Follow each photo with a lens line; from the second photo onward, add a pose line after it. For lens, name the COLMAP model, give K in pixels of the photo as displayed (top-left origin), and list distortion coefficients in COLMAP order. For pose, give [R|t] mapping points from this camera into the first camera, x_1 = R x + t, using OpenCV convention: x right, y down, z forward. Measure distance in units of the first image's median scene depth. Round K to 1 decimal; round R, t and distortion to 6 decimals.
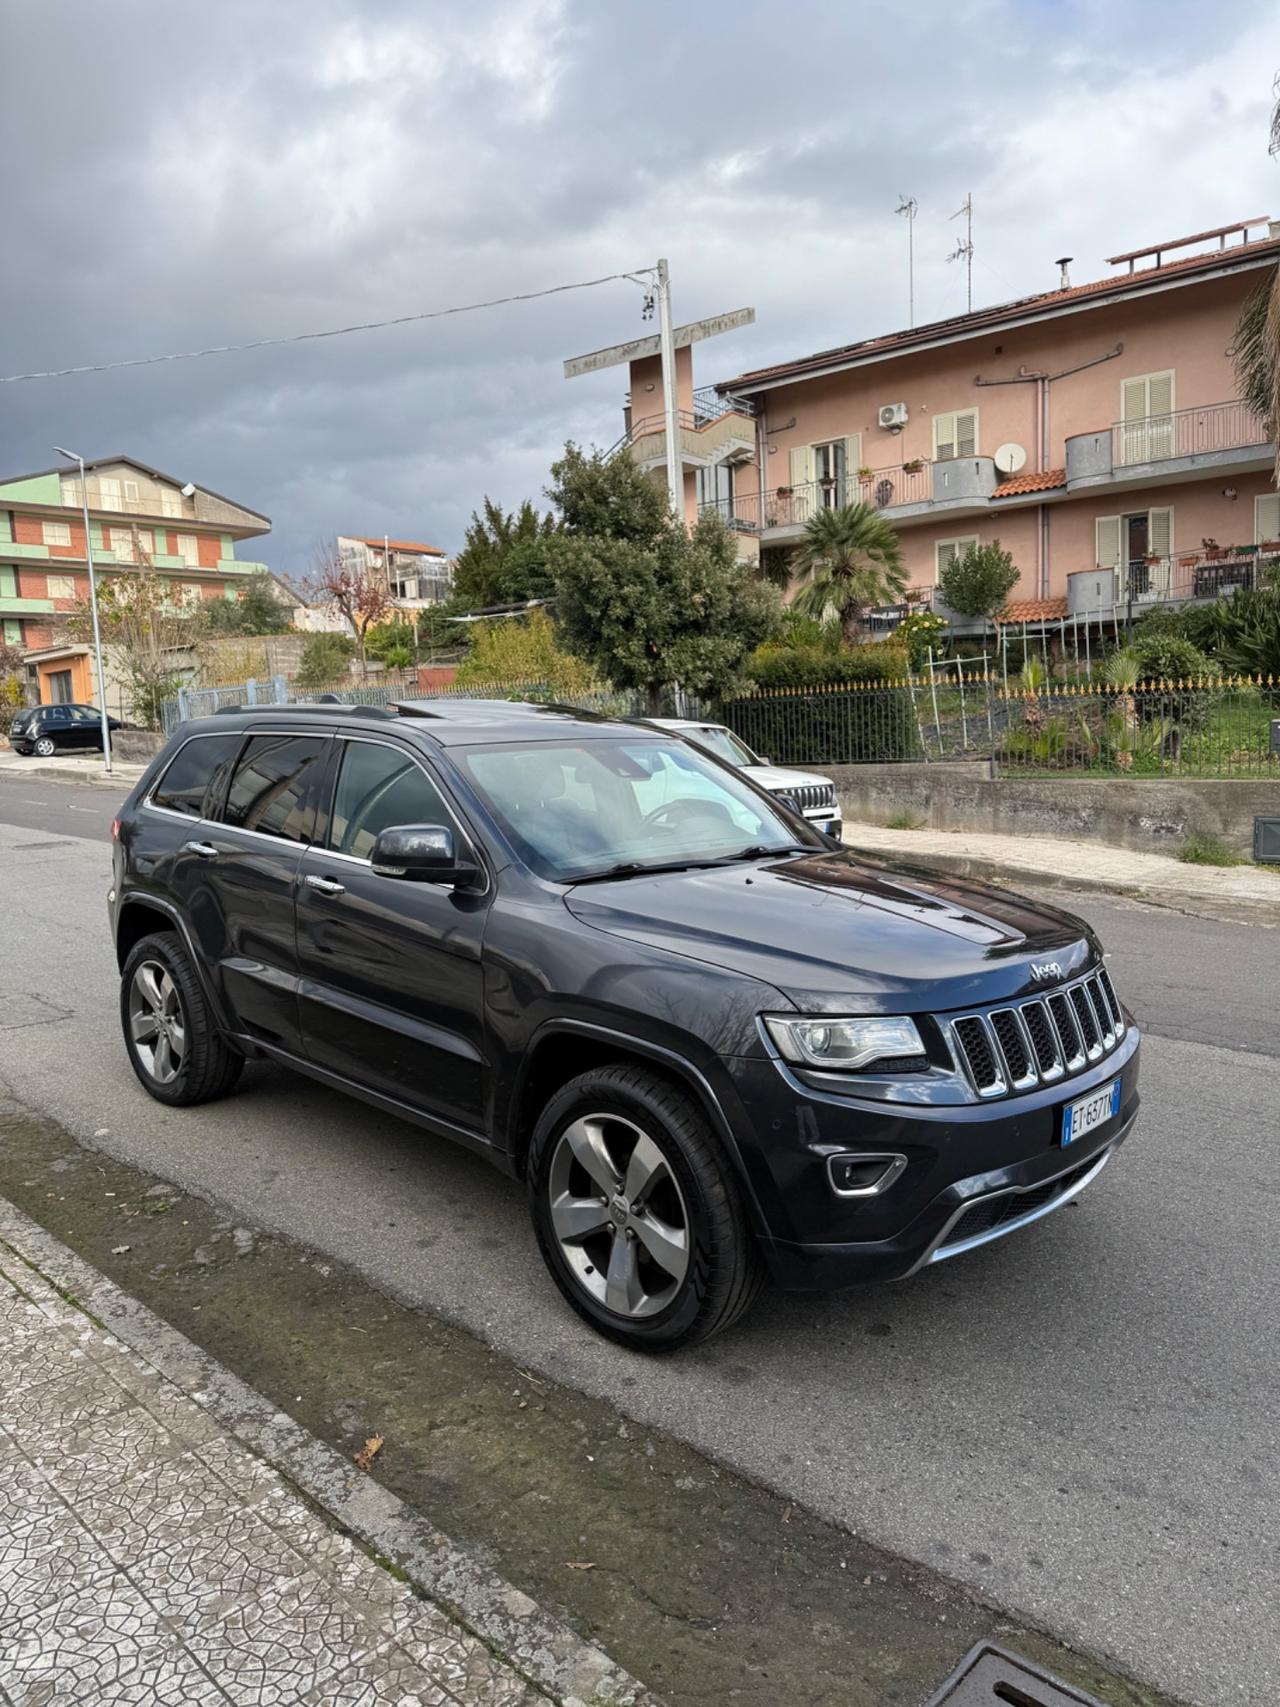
lens RADIAL K [[1179.9, 0, 634.4], [0, 1179.9, 853.3], [0, 0, 1]] dist [0.042461, -0.048180]
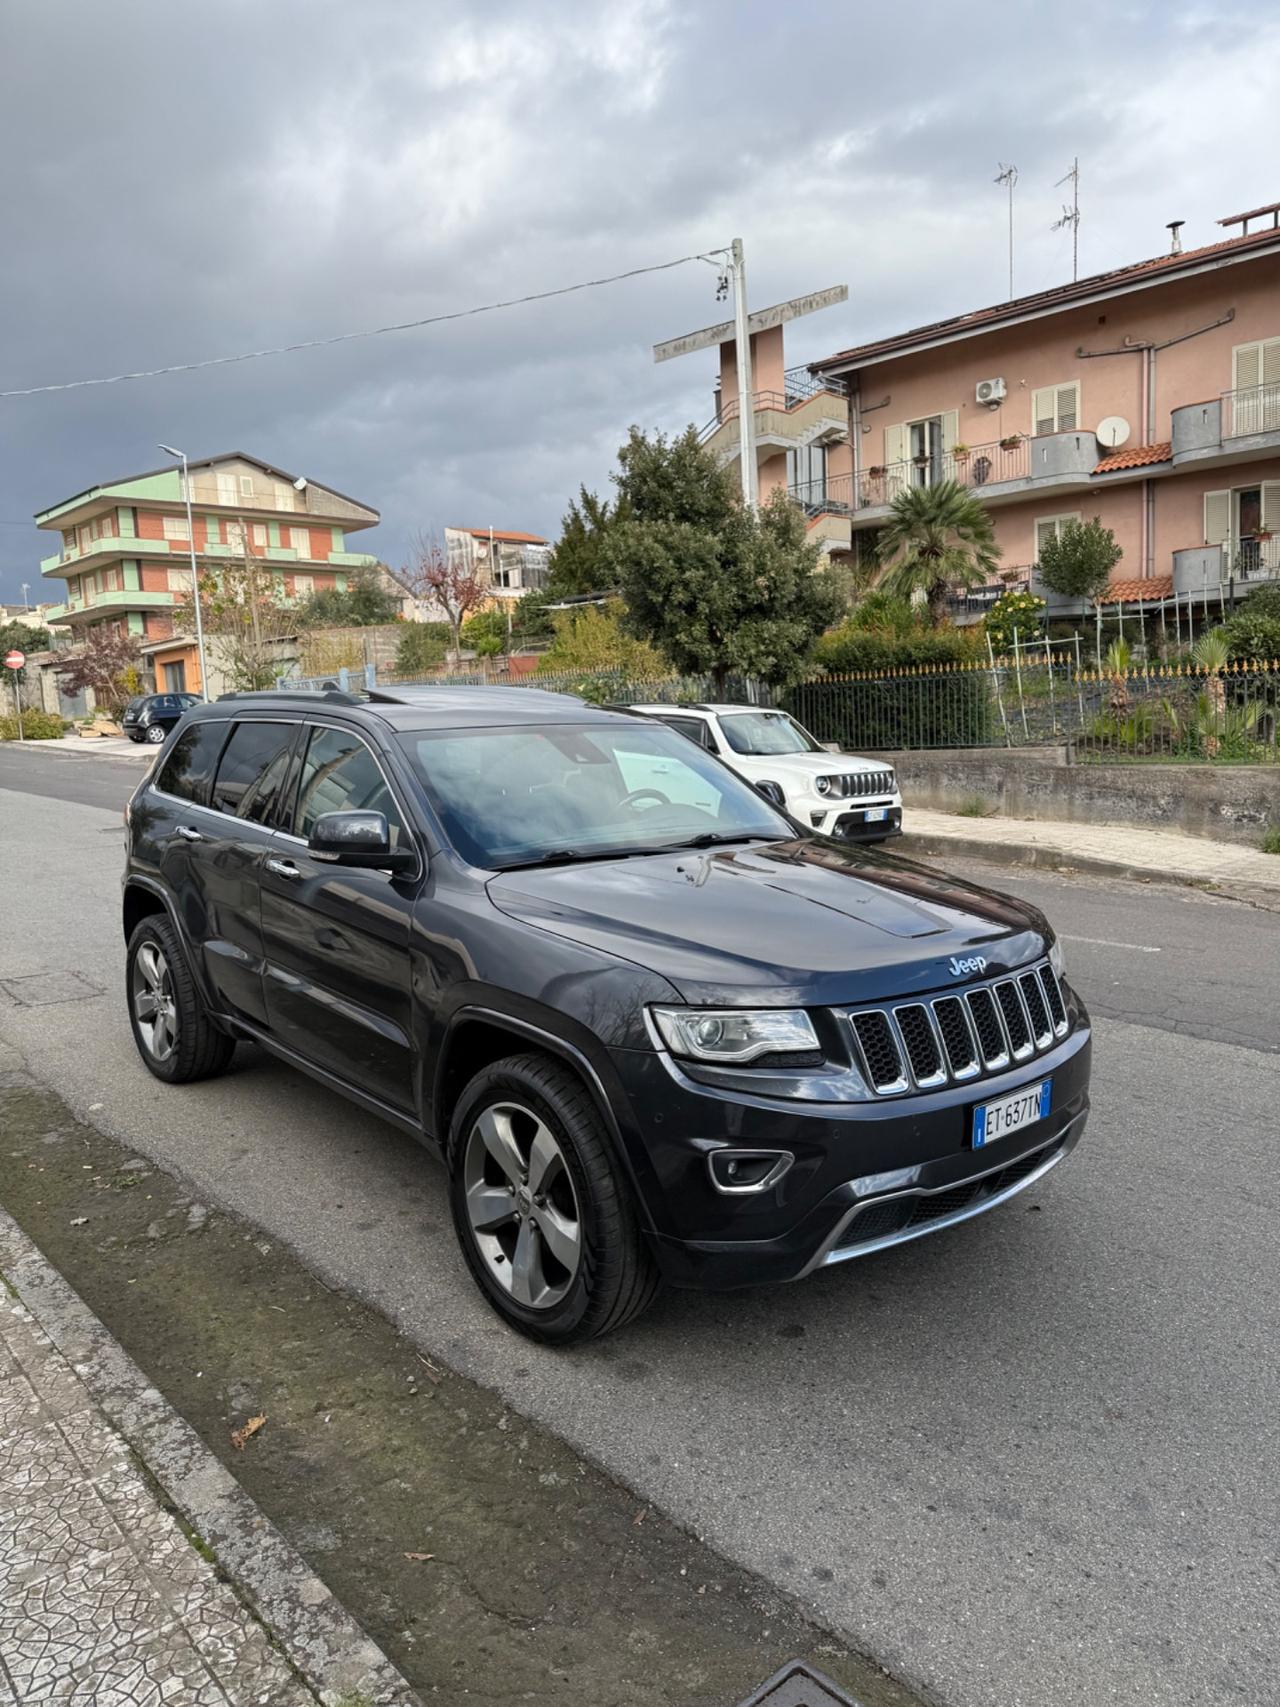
lens RADIAL K [[1181.1, 0, 632.3], [0, 1181.1, 849.6], [0, 0, 1]] dist [0.030991, -0.031448]
pose [[0.995876, 0.006870, -0.090464, 0.107850], [-0.006094, 0.999942, 0.008855, -0.000717], [0.090520, -0.008267, 0.995860, 0.015696]]
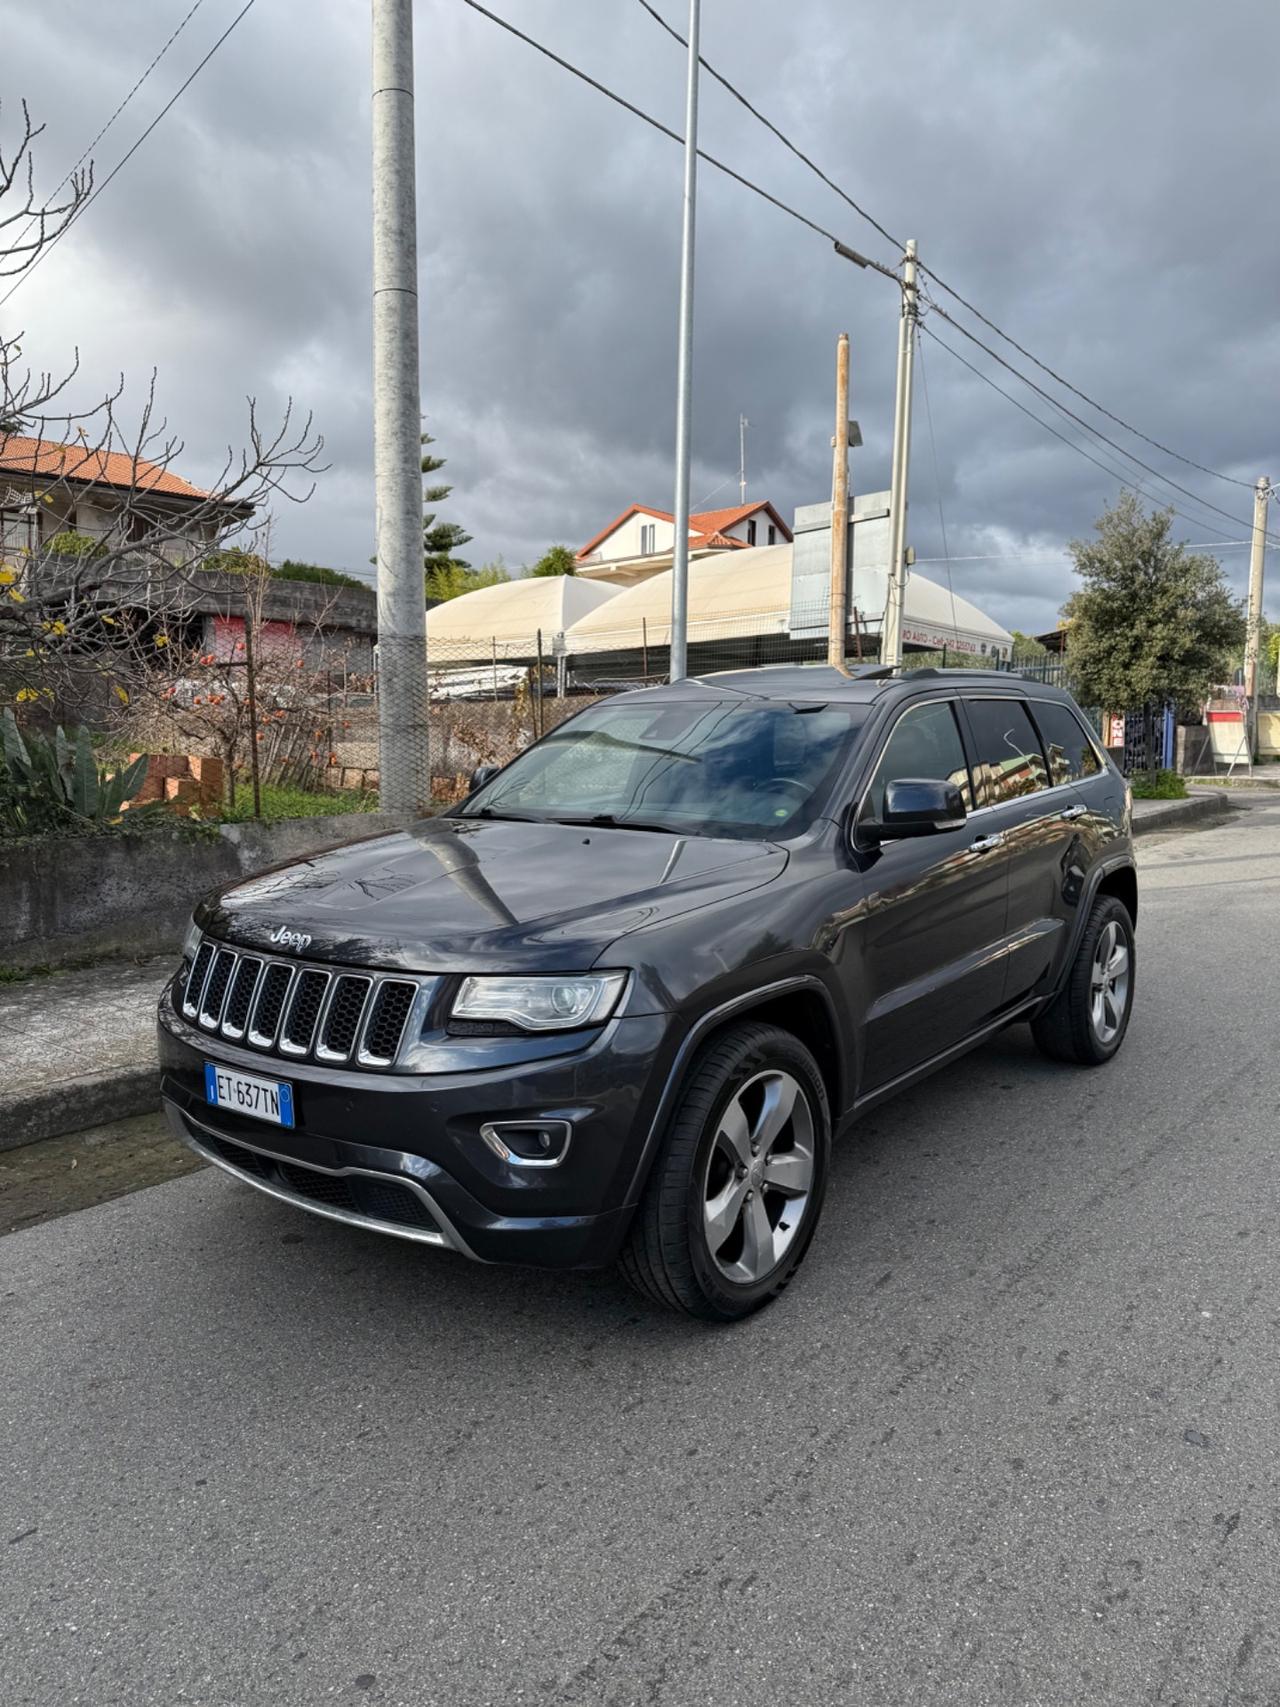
lens RADIAL K [[1179.9, 0, 634.4], [0, 1179.9, 853.3], [0, 0, 1]] dist [0.042461, -0.048180]
pose [[0.127293, 0.115653, -0.985099, 0.845957], [-0.116349, 0.988063, 0.100967, -0.058735], [0.985017, 0.101763, 0.139230, 0.750148]]
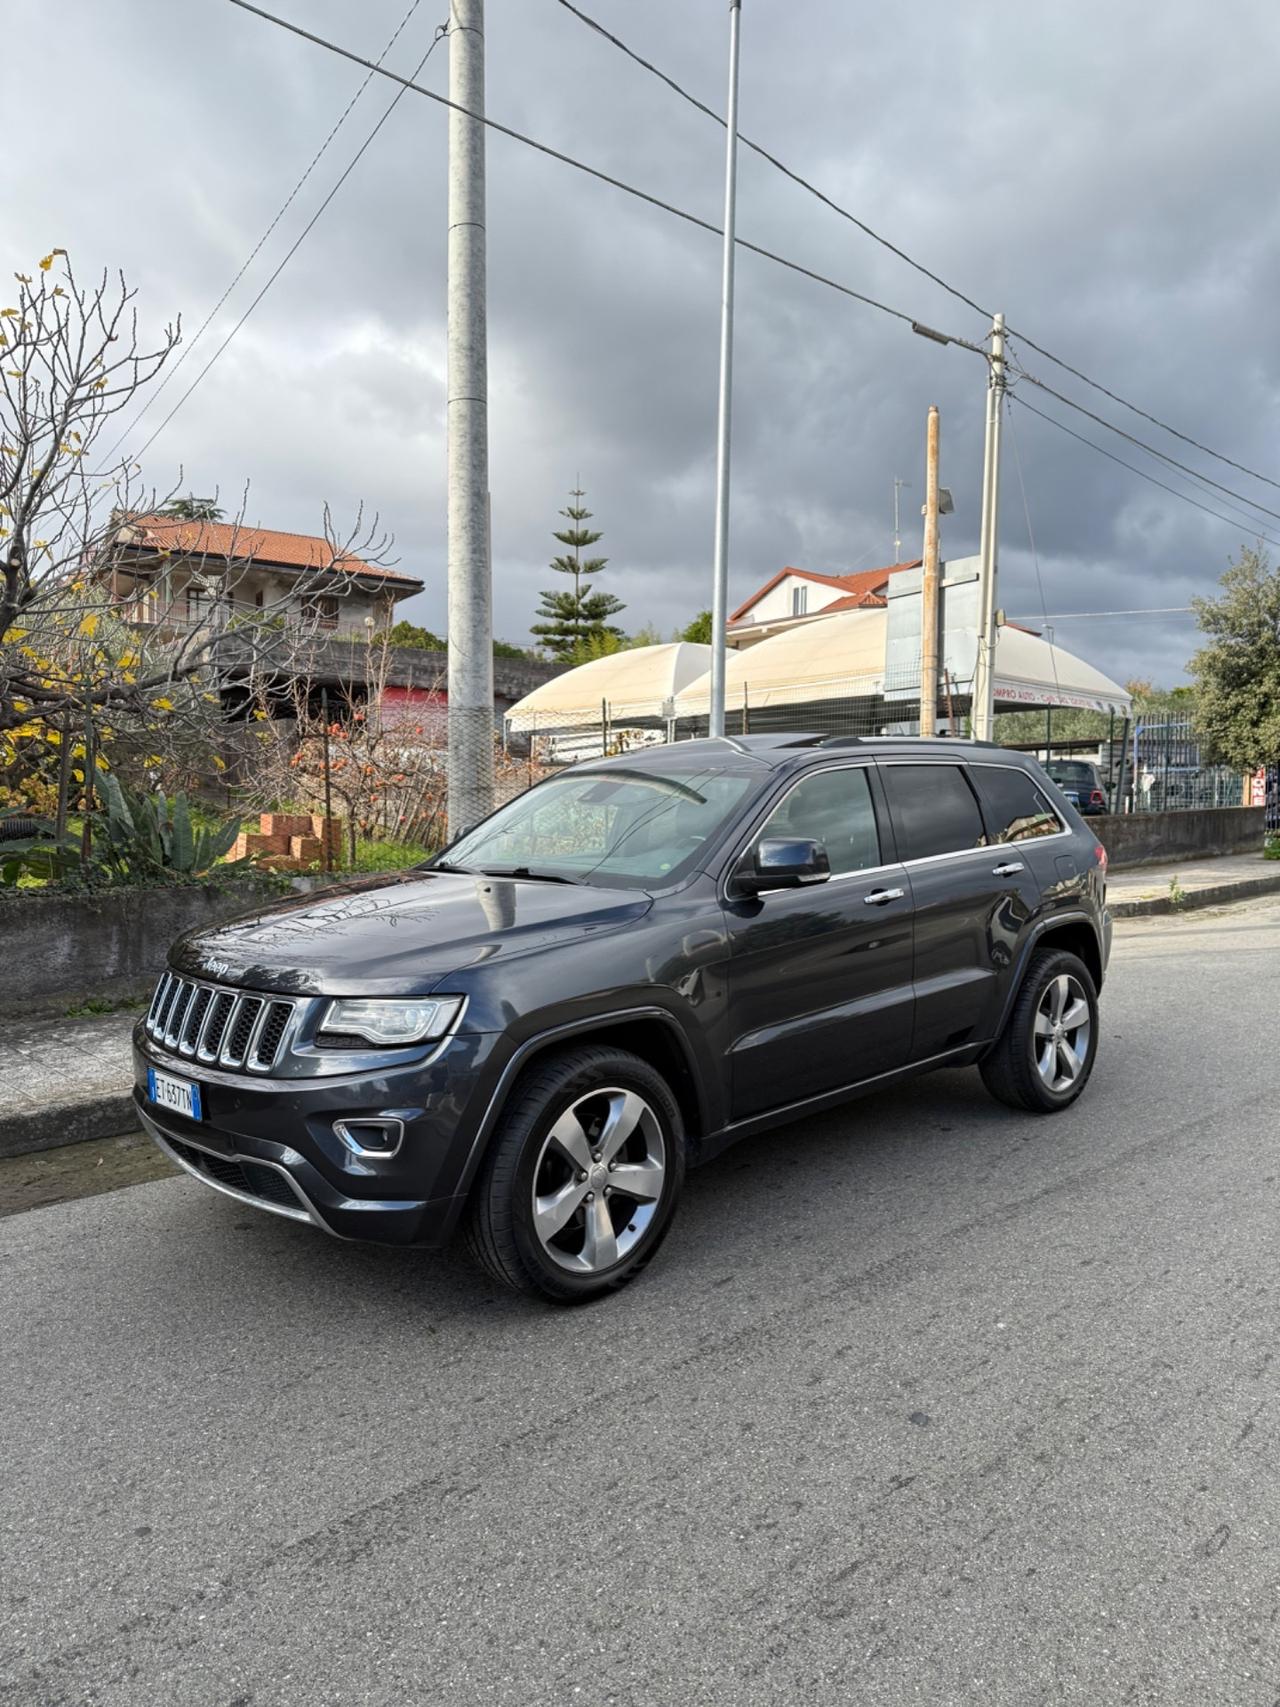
lens RADIAL K [[1173.1, 0, 636.6], [0, 1173.1, 857.5], [0, 0, 1]] dist [0.072520, -0.120068]
pose [[-0.008485, 0.069947, -0.997515, 0.960587], [-0.111773, 0.991233, 0.070458, -0.083017], [0.993698, 0.112093, -0.000593, 0.919515]]
